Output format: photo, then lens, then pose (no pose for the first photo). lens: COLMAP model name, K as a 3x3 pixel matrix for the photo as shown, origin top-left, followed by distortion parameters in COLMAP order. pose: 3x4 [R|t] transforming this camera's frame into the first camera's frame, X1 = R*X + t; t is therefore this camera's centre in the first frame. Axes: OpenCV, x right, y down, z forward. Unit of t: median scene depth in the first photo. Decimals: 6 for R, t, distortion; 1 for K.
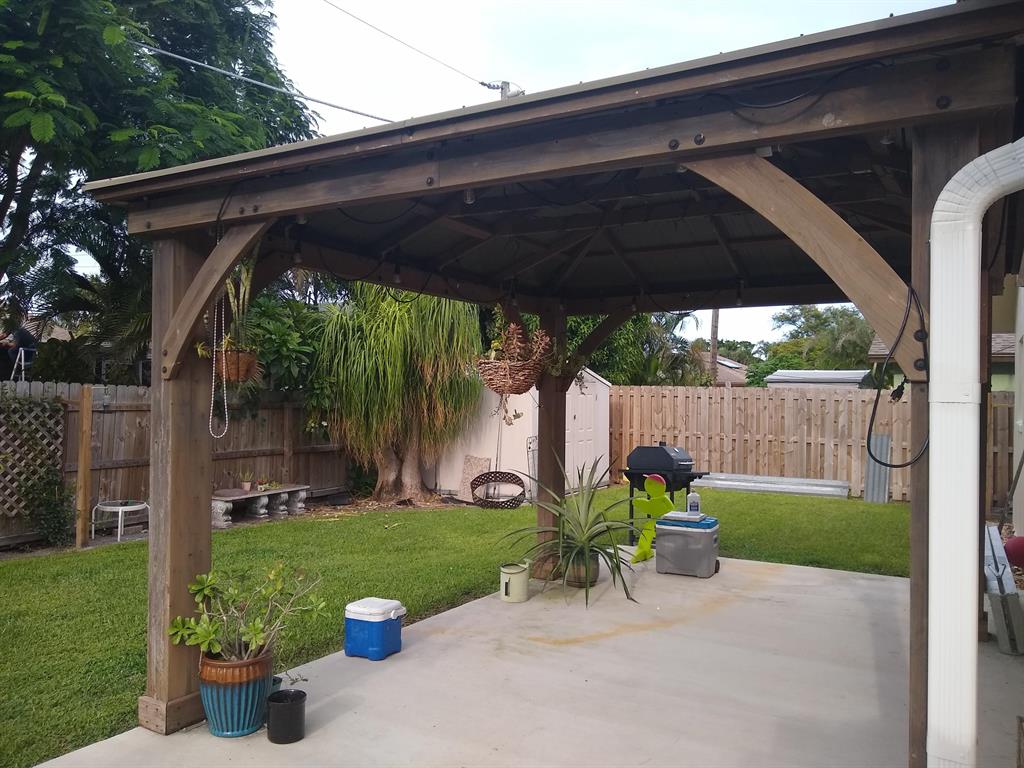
lens RADIAL K [[812.3, 0, 512.0], [0, 812.3, 384.0], [0, 0, 1]] dist [0.004928, -0.010874]
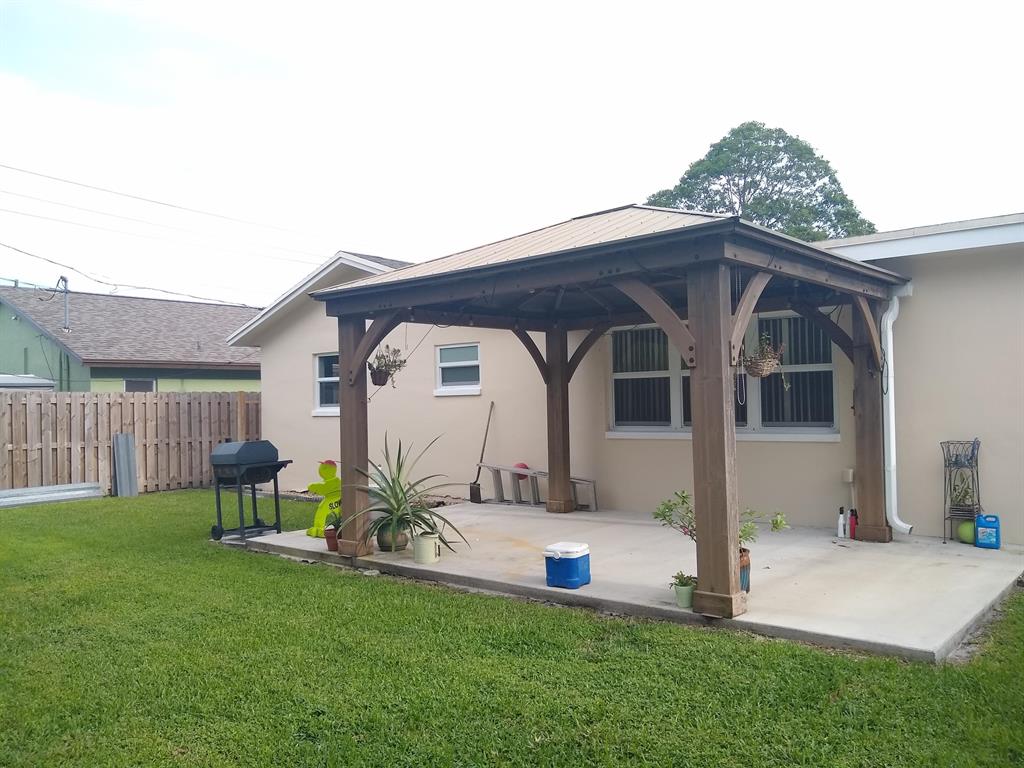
lens RADIAL K [[812.3, 0, 512.0], [0, 812.3, 384.0], [0, 0, 1]] dist [0.004928, -0.010874]
pose [[0.175230, 0.002201, 0.984525, -0.509334], [0.017645, 0.999830, -0.005376, 0.009993], [-0.984369, 0.018314, 0.175162, 0.294068]]
